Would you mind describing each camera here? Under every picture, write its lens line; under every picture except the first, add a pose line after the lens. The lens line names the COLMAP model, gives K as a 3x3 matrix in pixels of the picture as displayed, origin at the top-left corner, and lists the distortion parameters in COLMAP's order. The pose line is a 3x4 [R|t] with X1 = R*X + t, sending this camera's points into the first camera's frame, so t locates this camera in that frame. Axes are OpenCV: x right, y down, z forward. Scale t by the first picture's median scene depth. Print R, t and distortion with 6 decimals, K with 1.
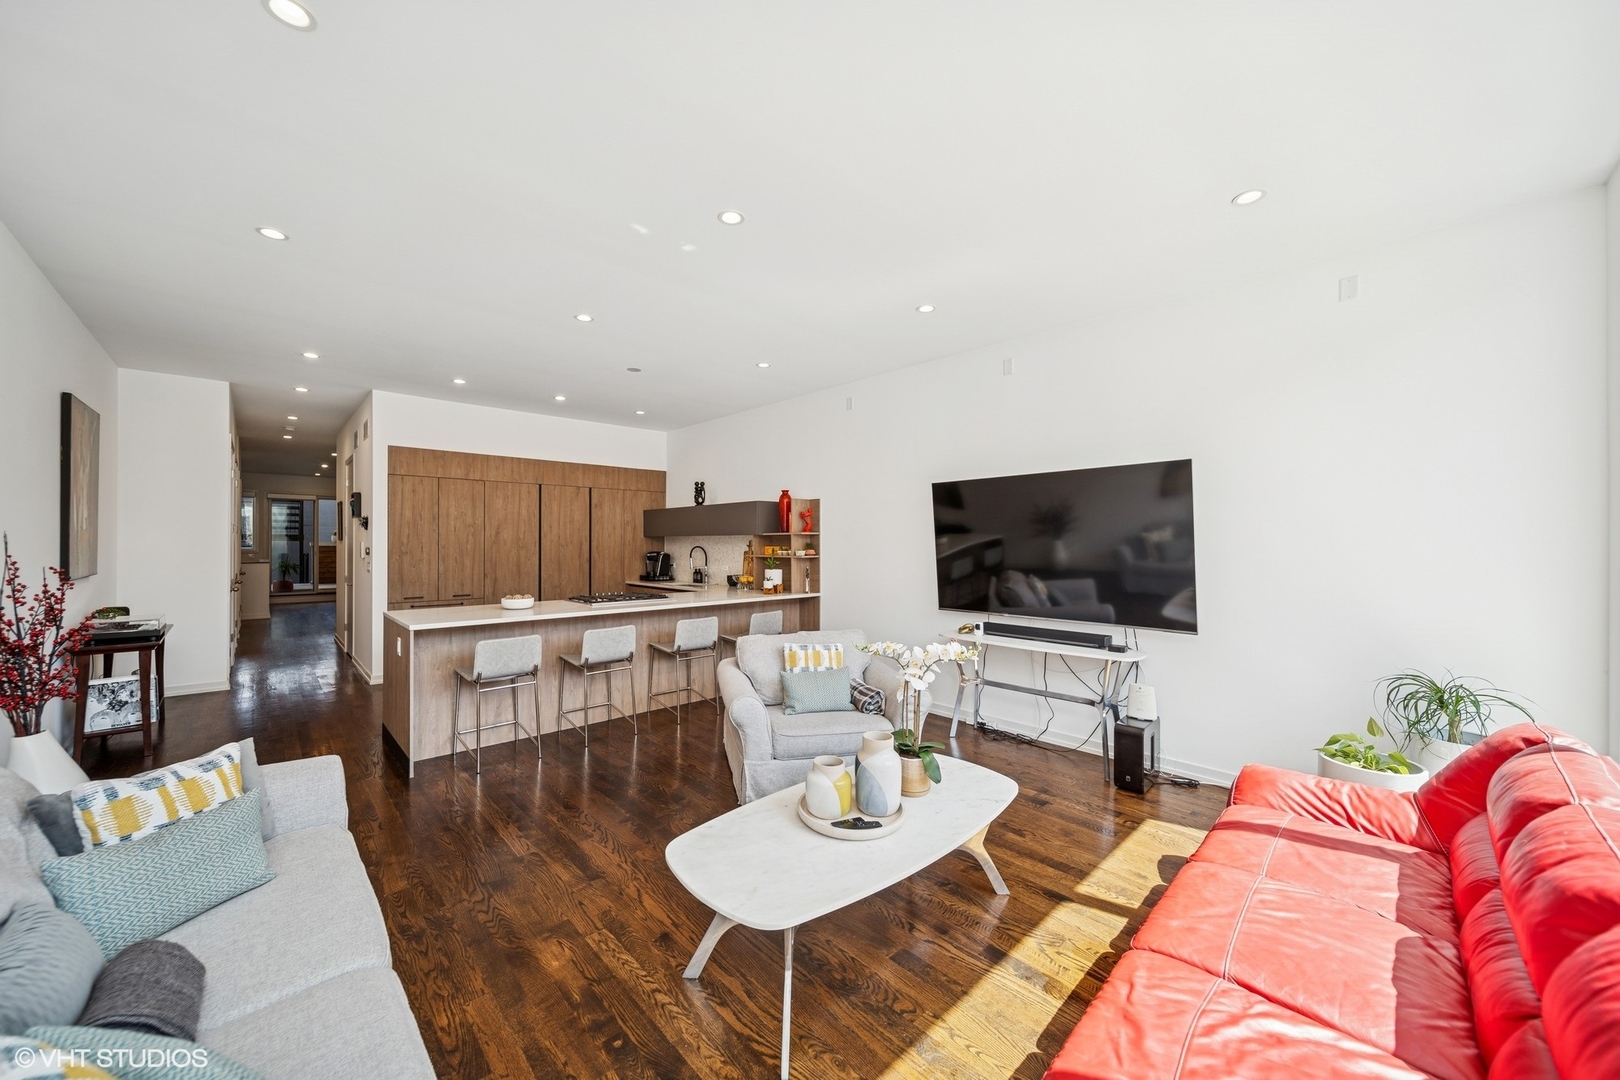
lens RADIAL K [[580.4, 0, 796.8], [0, 580.4, 541.8], [0, 0, 1]] dist [-0.002782, -0.002286]
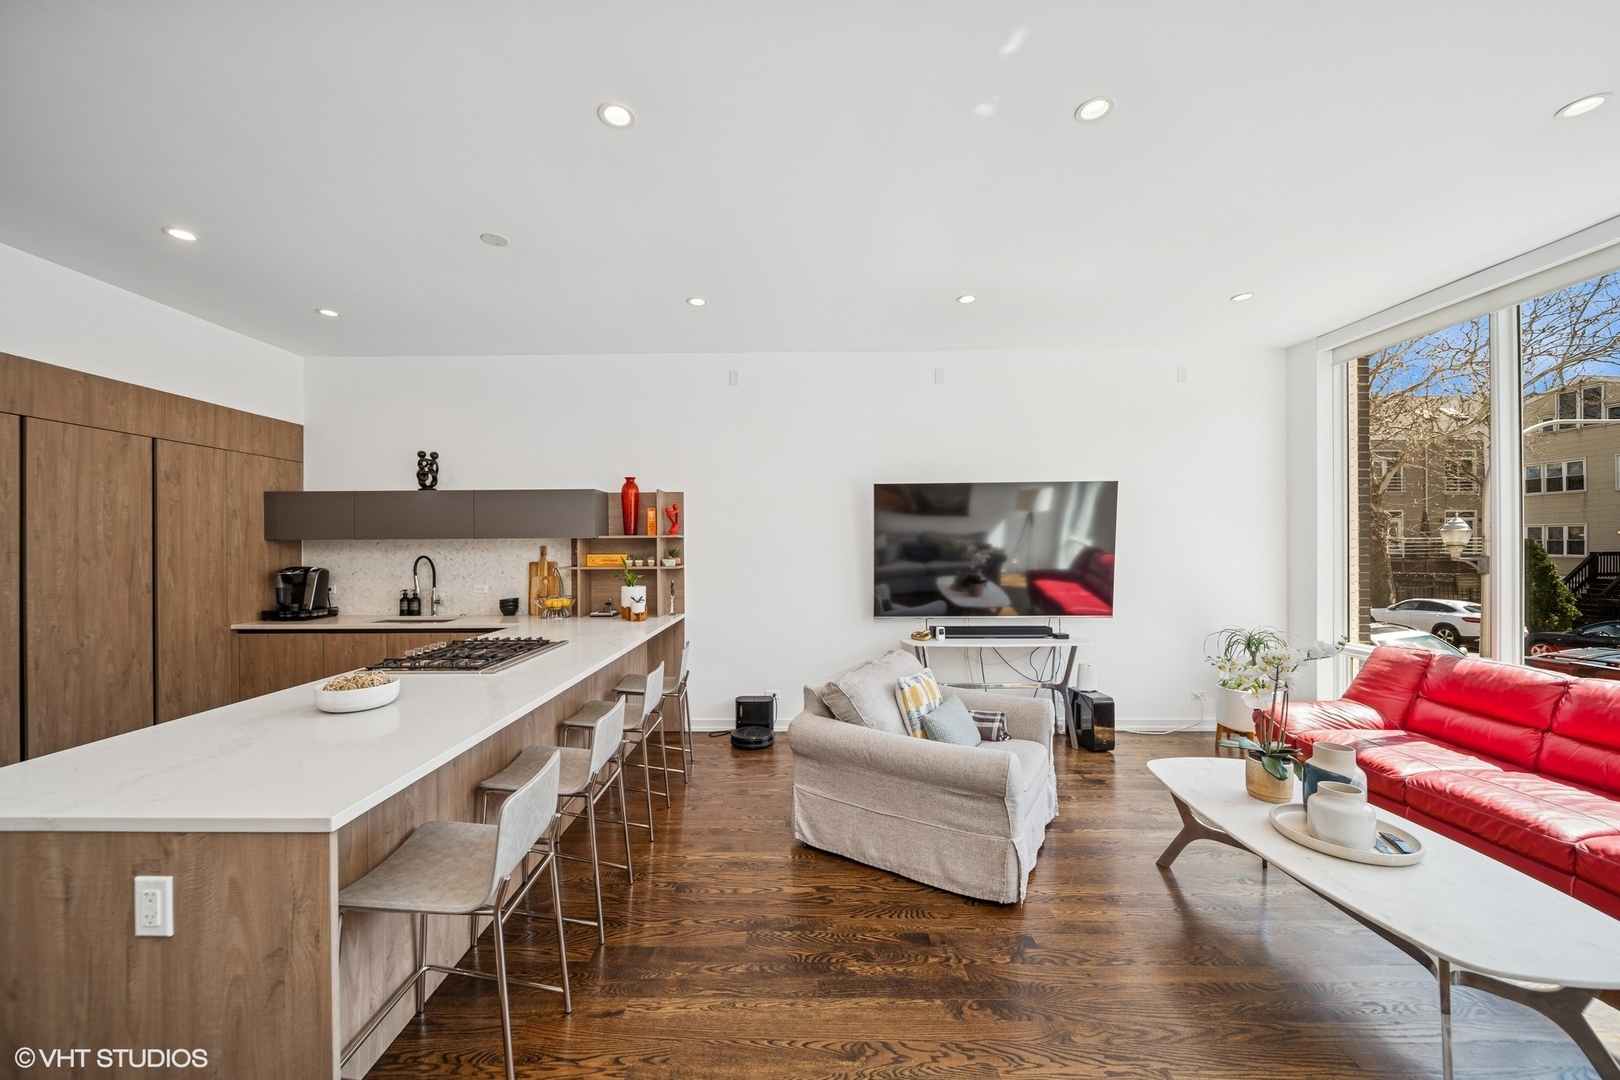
lens RADIAL K [[580.4, 0, 794.9], [0, 580.4, 546.7], [0, 0, 1]] dist [-0.002782, -0.002286]
pose [[0.688750, -0.004175, 0.724987, -0.397766], [0.004700, 0.999988, 0.001294, -0.001228], [-0.724984, 0.002517, 0.688761, 0.337594]]
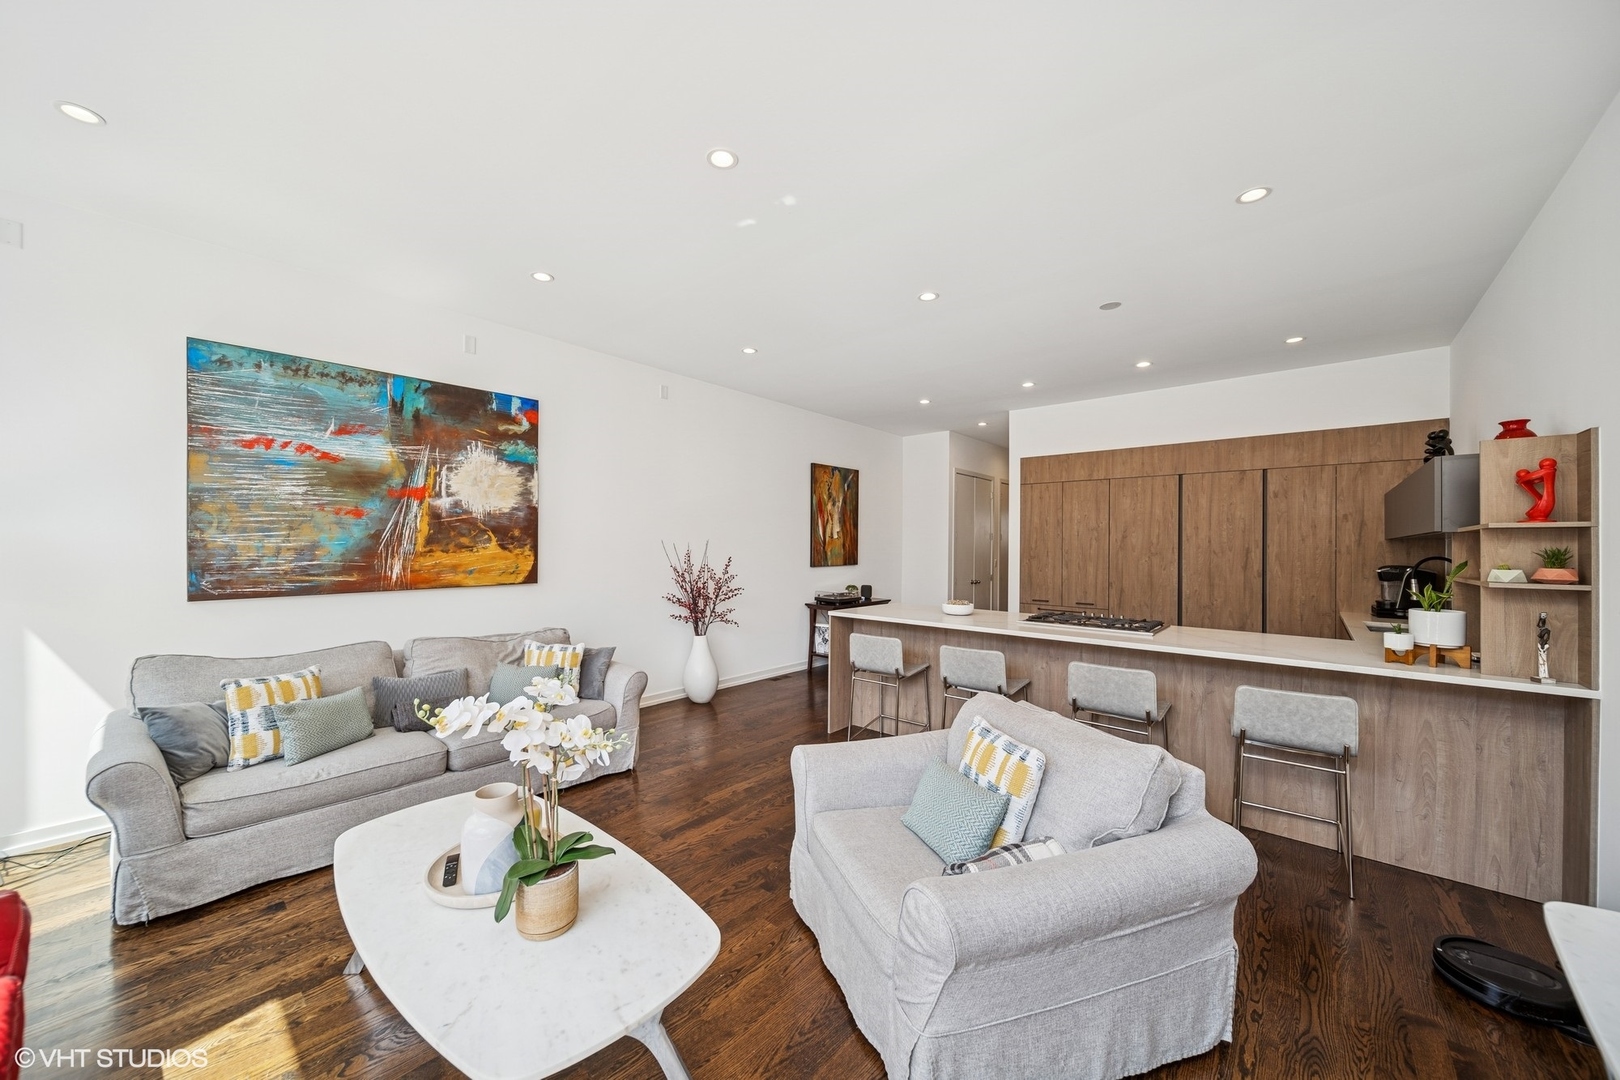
lens RADIAL K [[580.4, 0, 794.0], [0, 580.4, 543.9], [0, 0, 1]] dist [-0.002782, -0.002286]
pose [[0.090934, -0.004282, -0.995848, 0.324343], [-0.006964, 0.999964, -0.004936, 0.003017], [0.995833, 0.007384, 0.090901, 0.453041]]
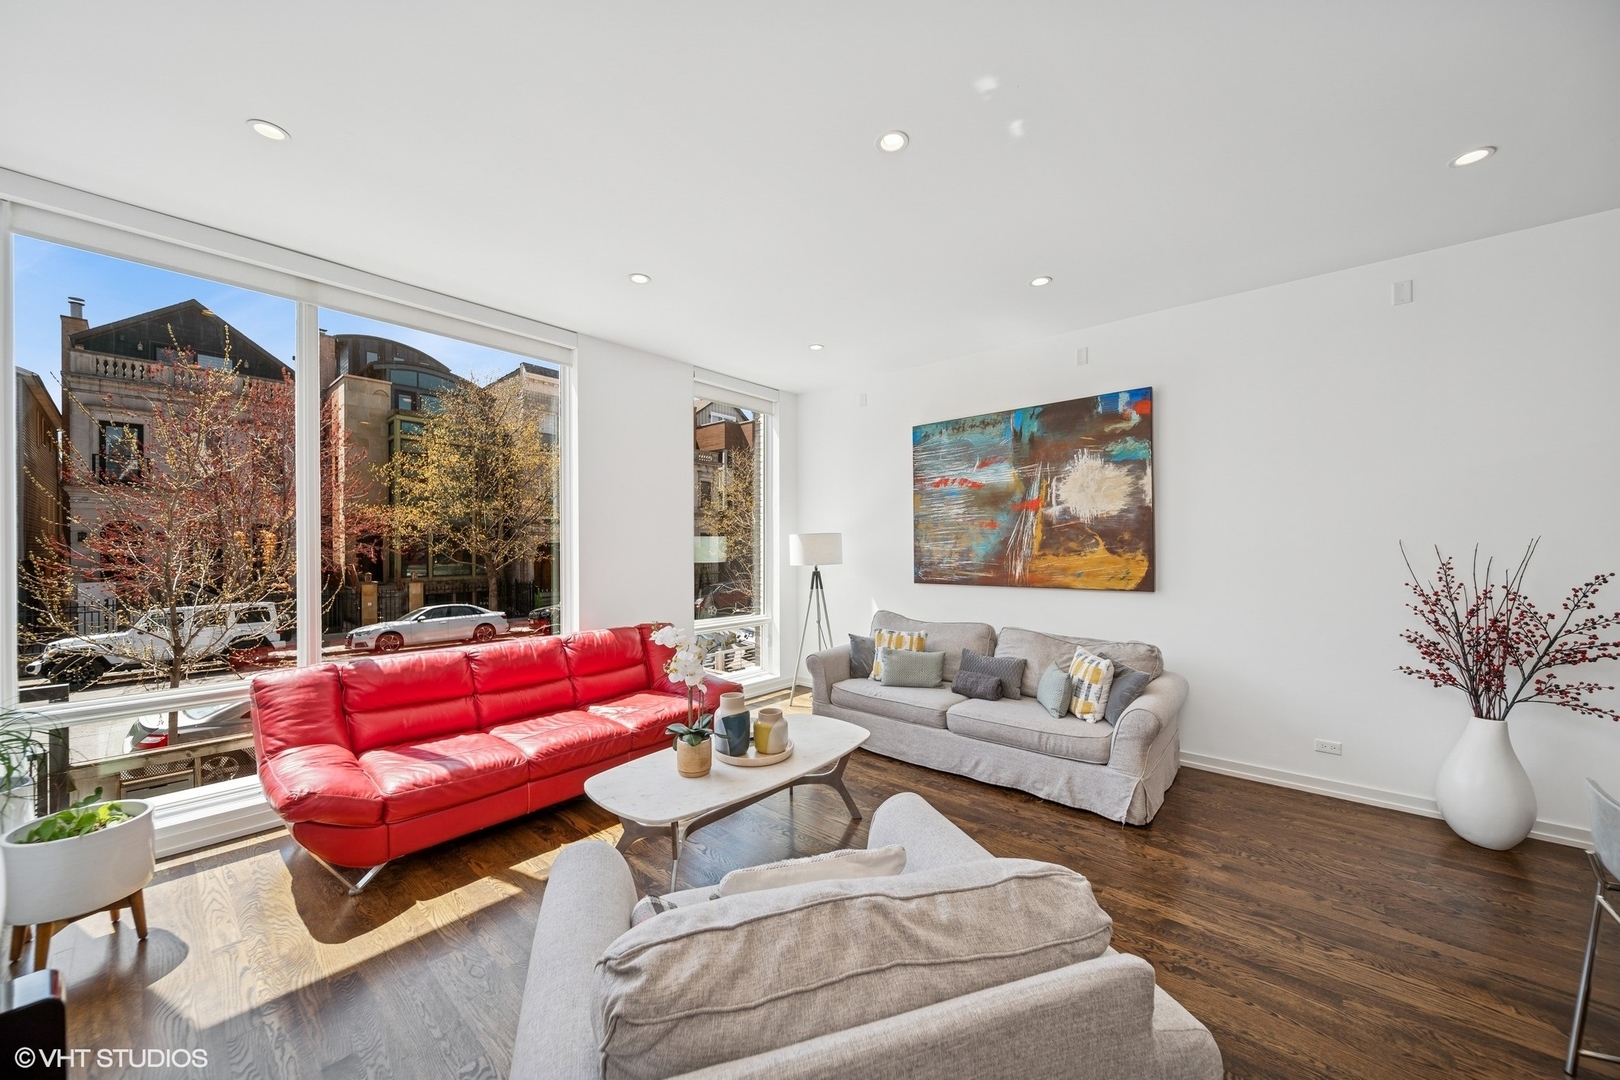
lens RADIAL K [[580.4, 0, 801.4], [0, 580.4, 550.1], [0, 0, 1]] dist [-0.002782, -0.002286]
pose [[-0.995337, -0.001090, -0.096452, 0.039731], [-0.001579, 0.999986, 0.004994, 0.001829], [0.096446, 0.005123, -0.995325, 0.786960]]
